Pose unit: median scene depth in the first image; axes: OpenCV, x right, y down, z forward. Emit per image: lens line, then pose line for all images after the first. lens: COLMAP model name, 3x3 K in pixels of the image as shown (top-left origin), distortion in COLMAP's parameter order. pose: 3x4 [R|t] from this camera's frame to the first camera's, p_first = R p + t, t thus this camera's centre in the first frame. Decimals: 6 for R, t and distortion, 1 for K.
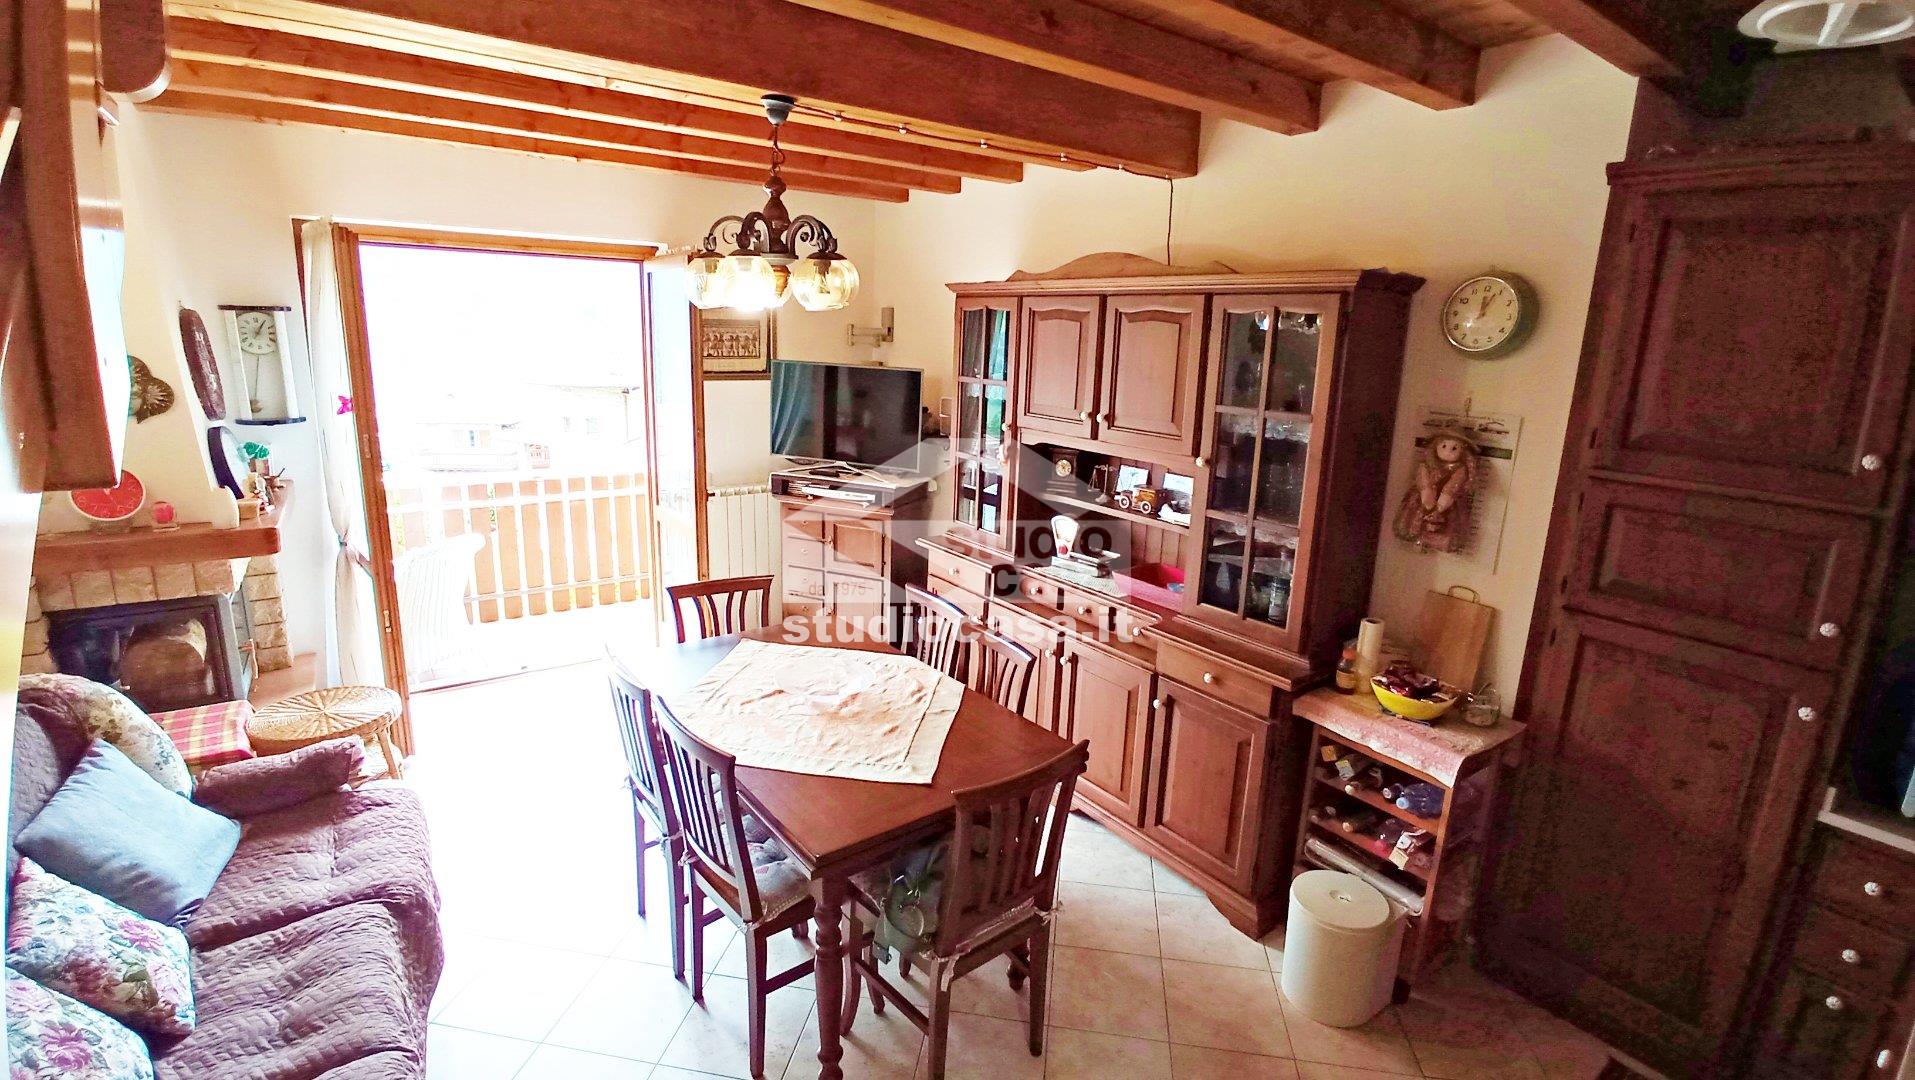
lens RADIAL K [[858.7, 0, 959.3], [0, 858.7, 523.8], [0, 0, 1]] dist [-0.036491, 0.005027]
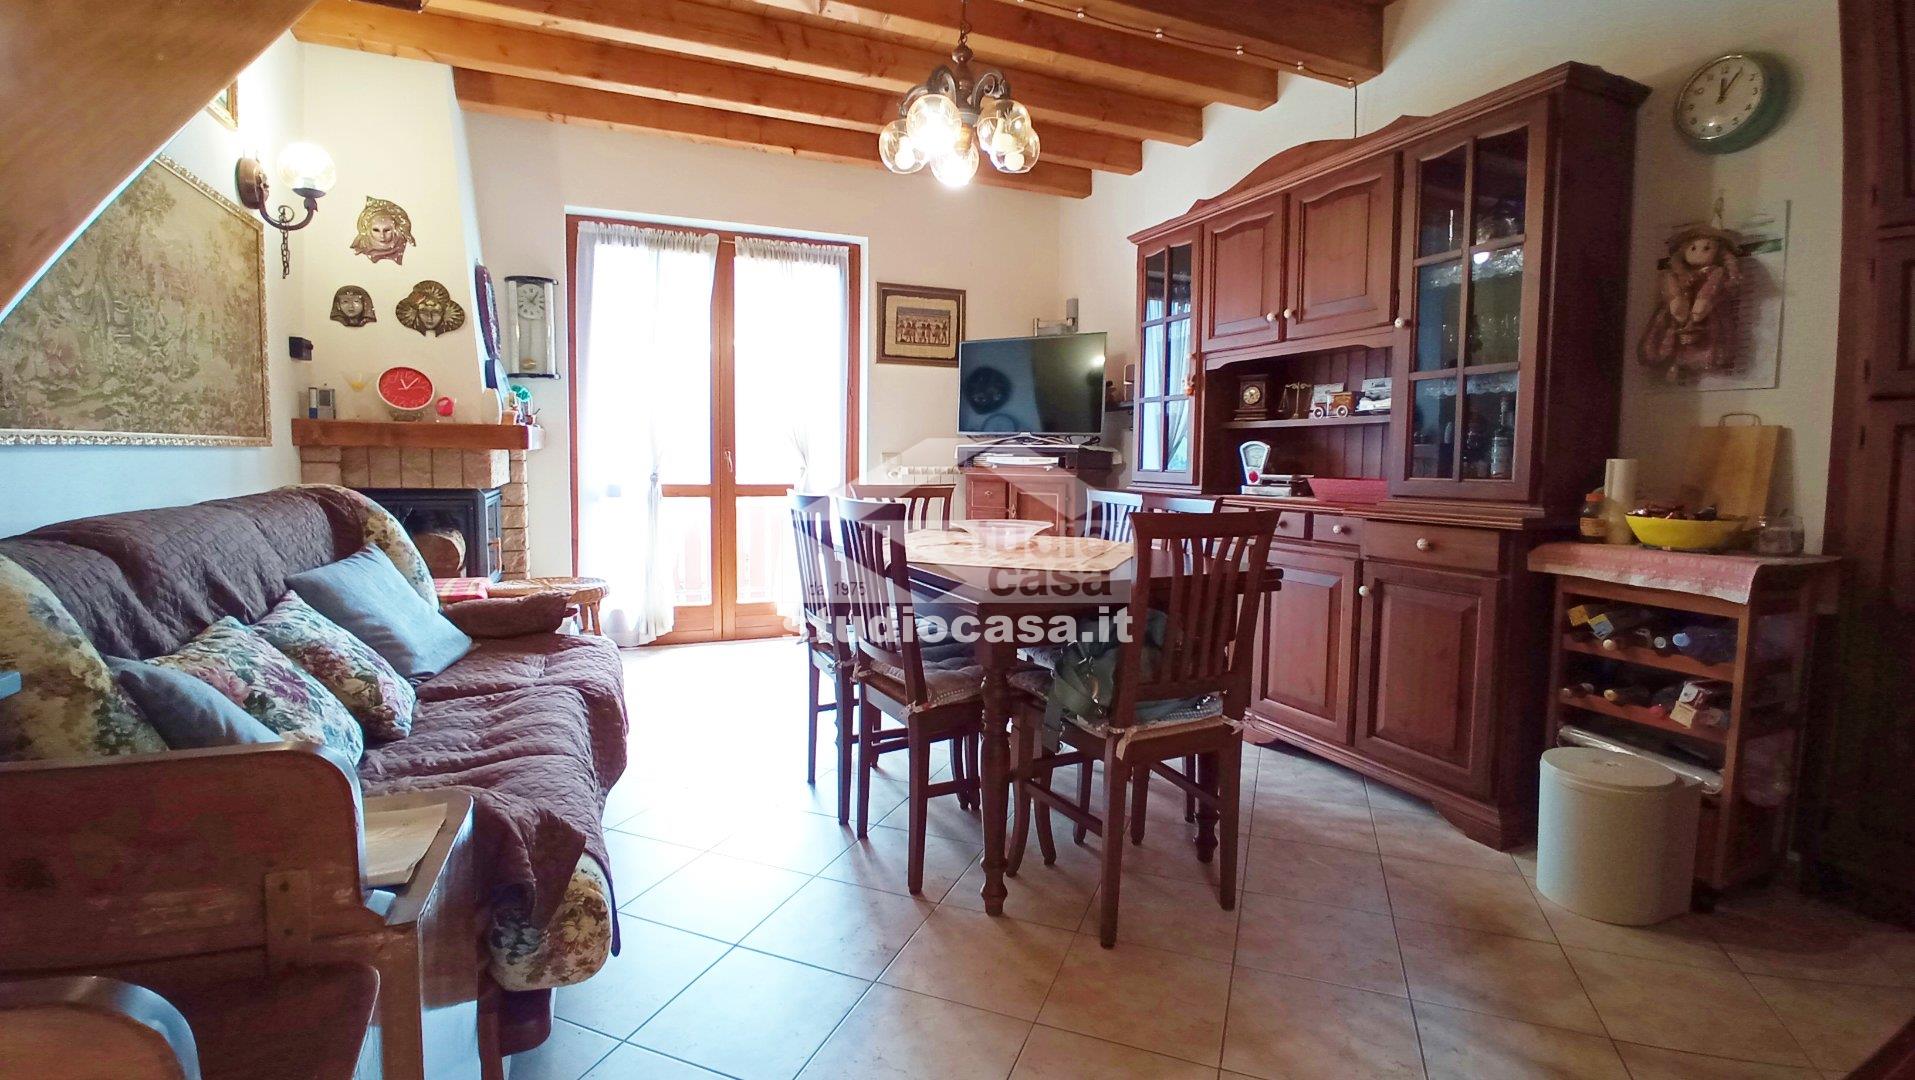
lens RADIAL K [[856.4, 0, 958.1], [0, 856.4, 517.4], [0, 0, 1]] dist [-0.025844, 0.000495]
pose [[0.975601, -0.006164, -0.219462, 0.012721], [-0.027273, 0.988460, -0.149004, 0.317621], [0.217848, 0.151354, 0.964175, 0.031342]]
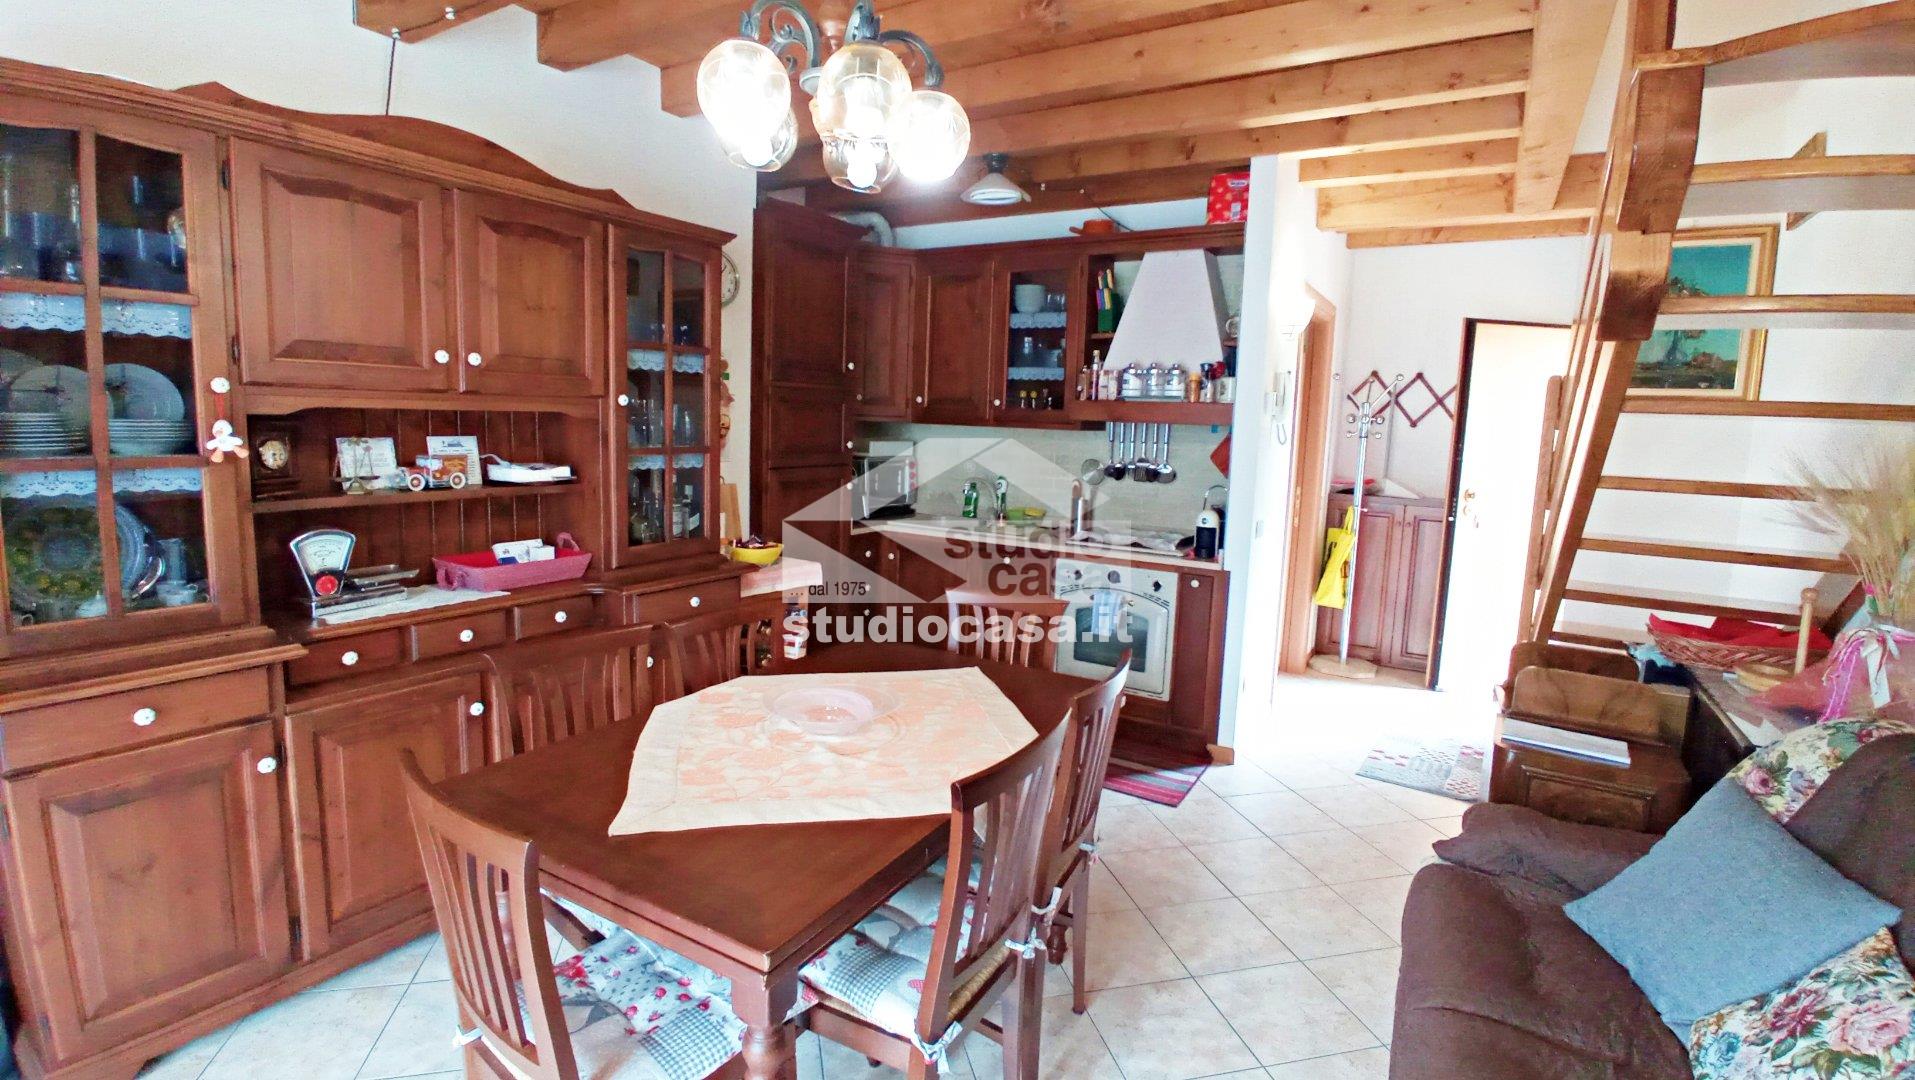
lens RADIAL K [[858.7, 0, 959.3], [0, 858.7, 523.8], [0, 0, 1]] dist [-0.036491, 0.005027]
pose [[-0.383336, -0.161955, 0.909299, -0.822199], [0.152173, 0.959977, 0.235133, -0.116559], [-0.910987, 0.228506, -0.343349, 1.109112]]
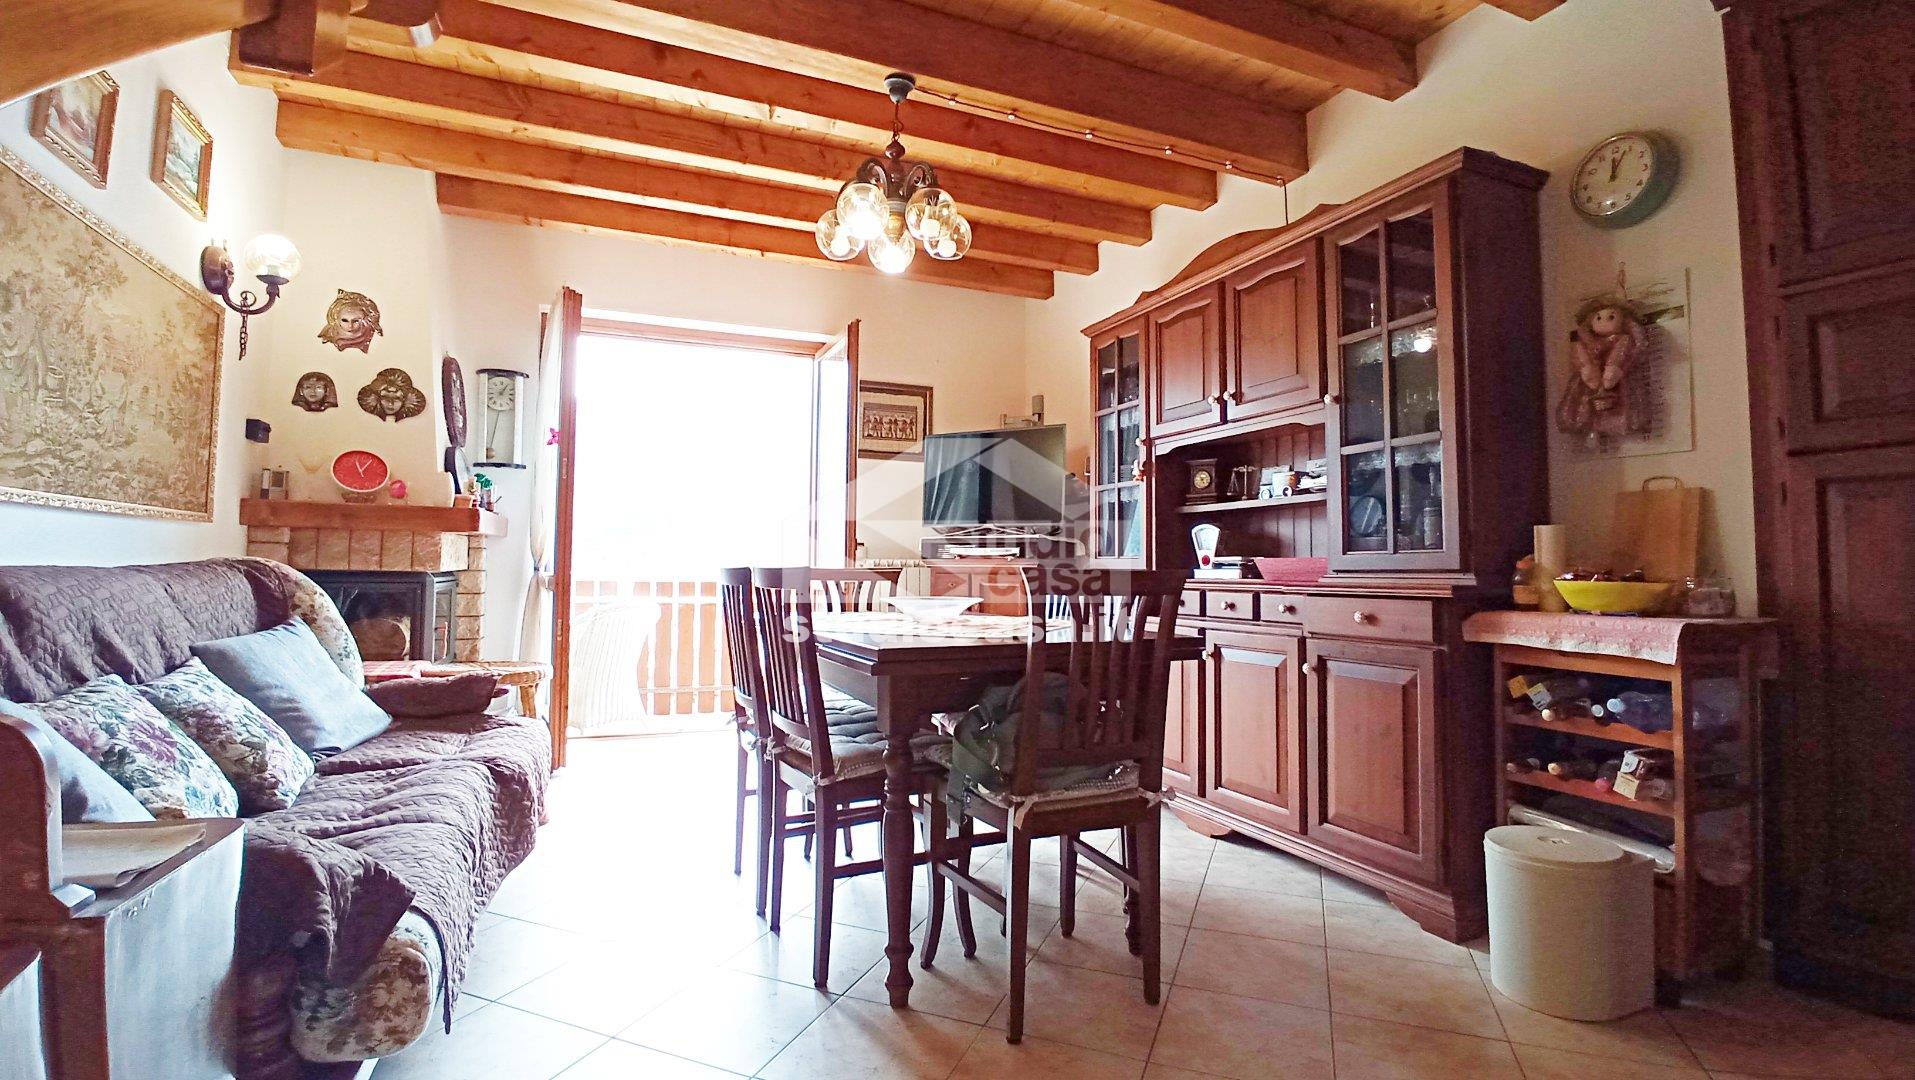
lens RADIAL K [[857.5, 0, 956.1], [0, 857.5, 513.8], [0, 0, 1]] dist [-0.027620, -0.000146]
pose [[0.974464, -0.036325, -0.221585, 0.091035], [-0.027458, 0.960146, -0.278148, 0.354248], [0.222858, 0.277130, 0.934630, 0.065419]]
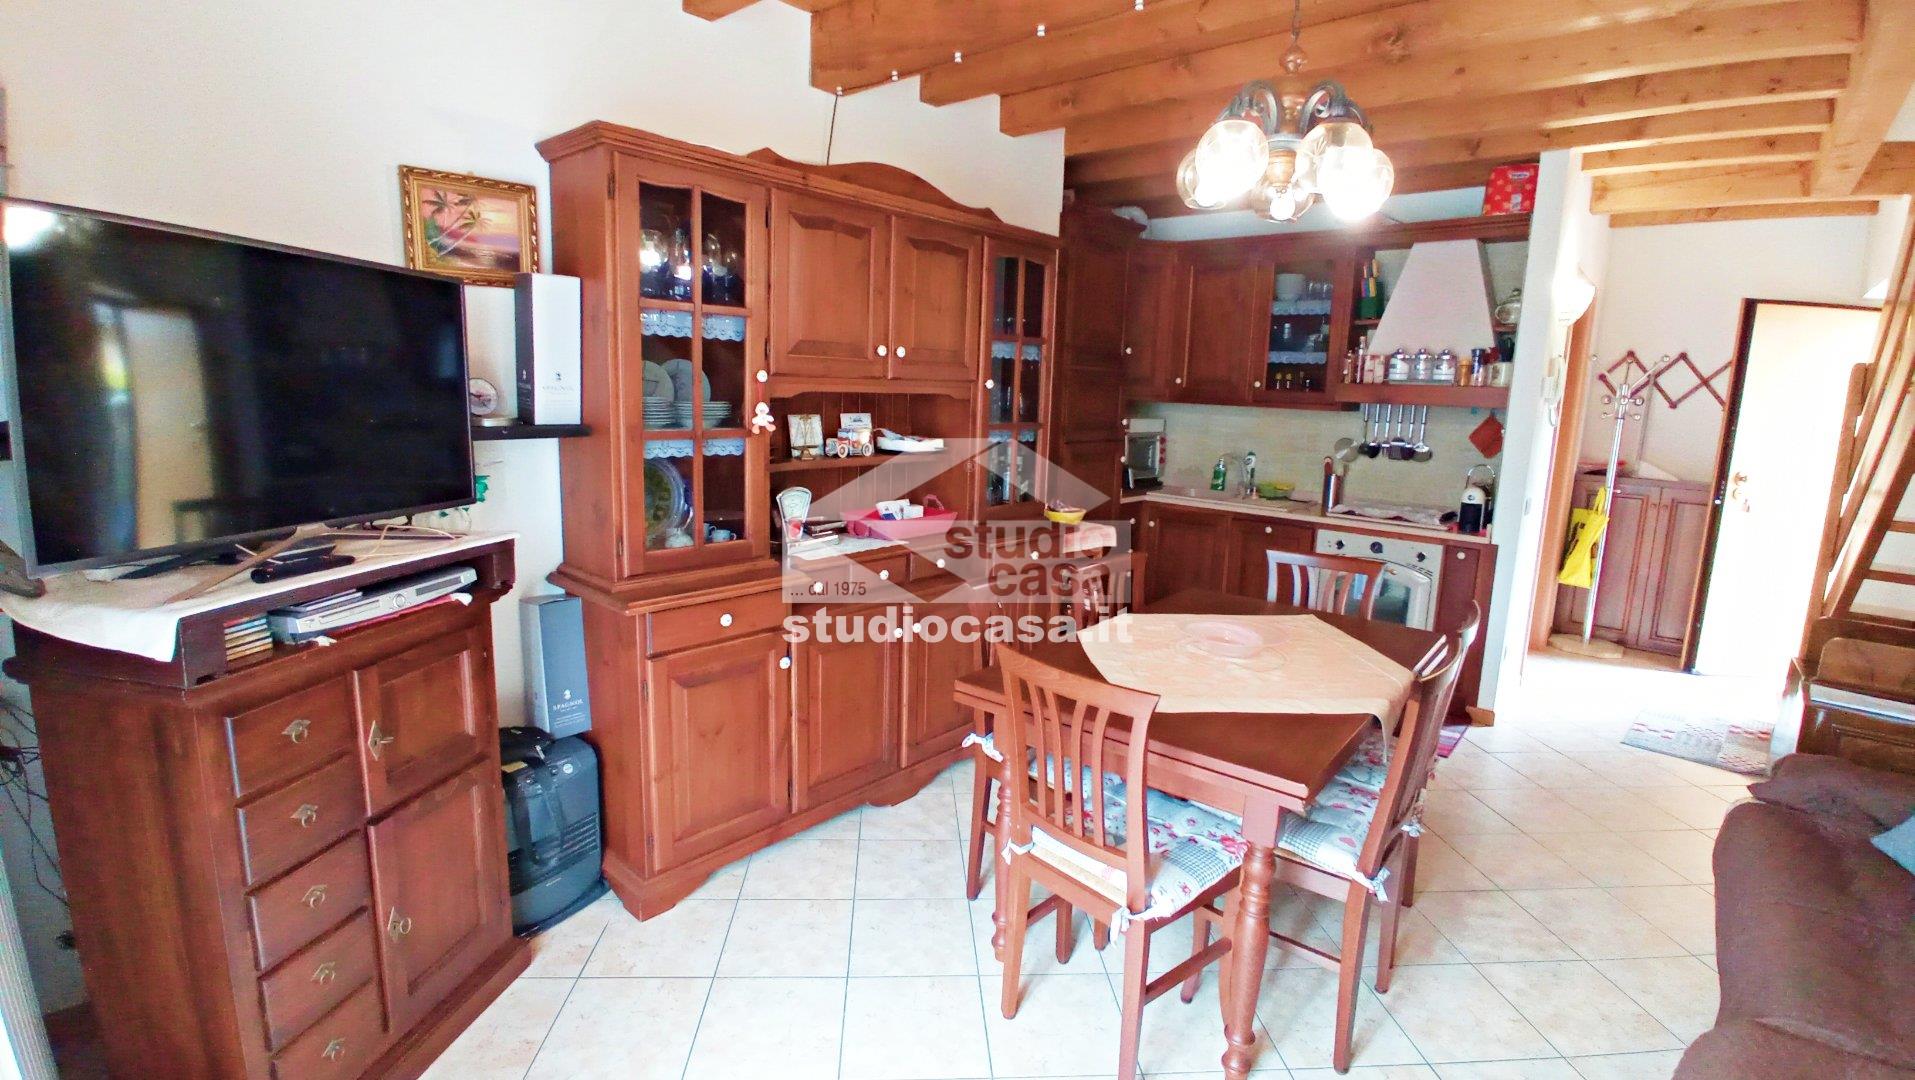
lens RADIAL K [[858.7, 0, 959.3], [0, 858.7, 523.8], [0, 0, 1]] dist [-0.036491, 0.005027]
pose [[-0.222358, -0.197305, 0.954792, -0.922641], [0.168903, 0.956706, 0.237036, -0.189733], [-0.960223, 0.213974, -0.179406, 1.402923]]
